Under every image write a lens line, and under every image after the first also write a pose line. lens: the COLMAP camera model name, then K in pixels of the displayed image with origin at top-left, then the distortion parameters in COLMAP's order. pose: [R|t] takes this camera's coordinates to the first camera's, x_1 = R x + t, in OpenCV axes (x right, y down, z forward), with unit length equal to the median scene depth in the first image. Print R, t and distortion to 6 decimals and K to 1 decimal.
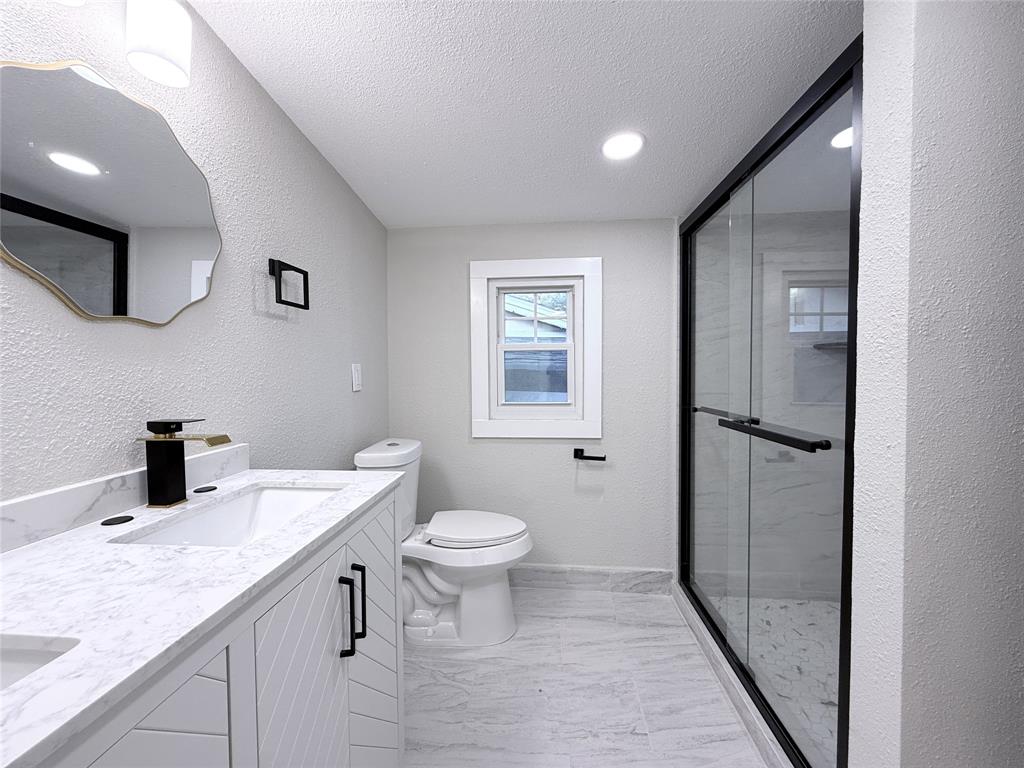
lens RADIAL K [[408.3, 0, 512.2], [0, 408.3, 380.0], [0, 0, 1]] dist [-0.000200, 0.000975]
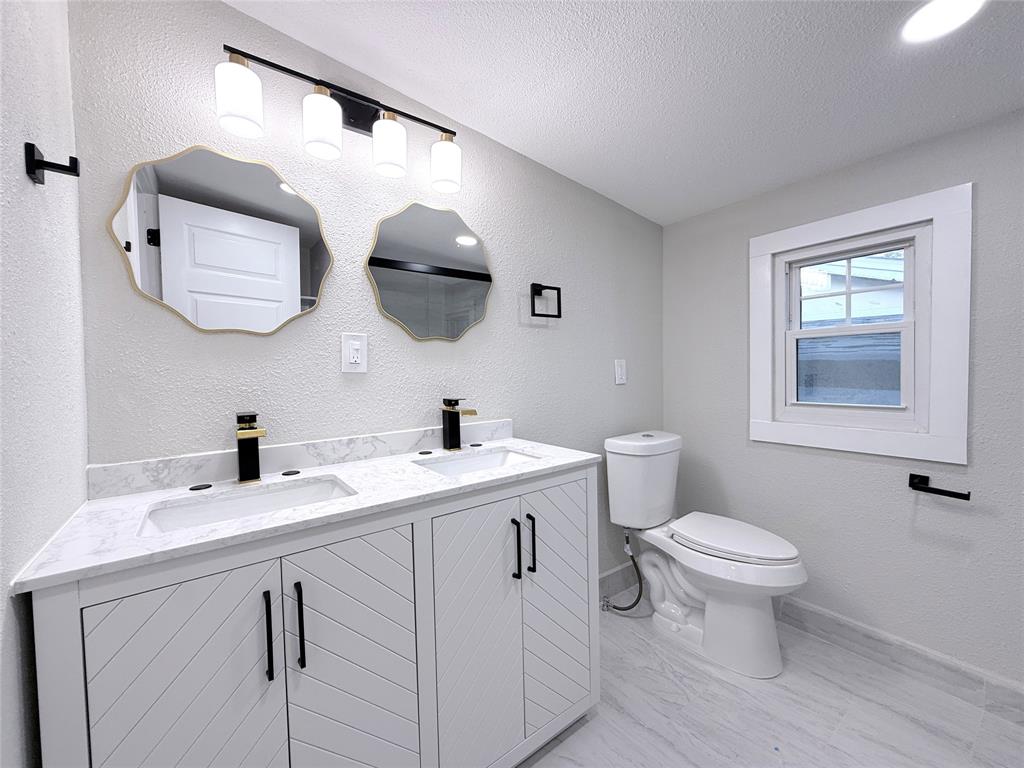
lens RADIAL K [[408.3, 0, 507.1], [0, 408.3, 377.5], [0, 0, 1]] dist [-0.000200, 0.000975]
pose [[0.664214, 0.007000, -0.747510, 0.260375], [-0.000704, 0.999962, 0.008740, -0.000639], [0.747542, -0.005279, 0.664193, 0.035284]]
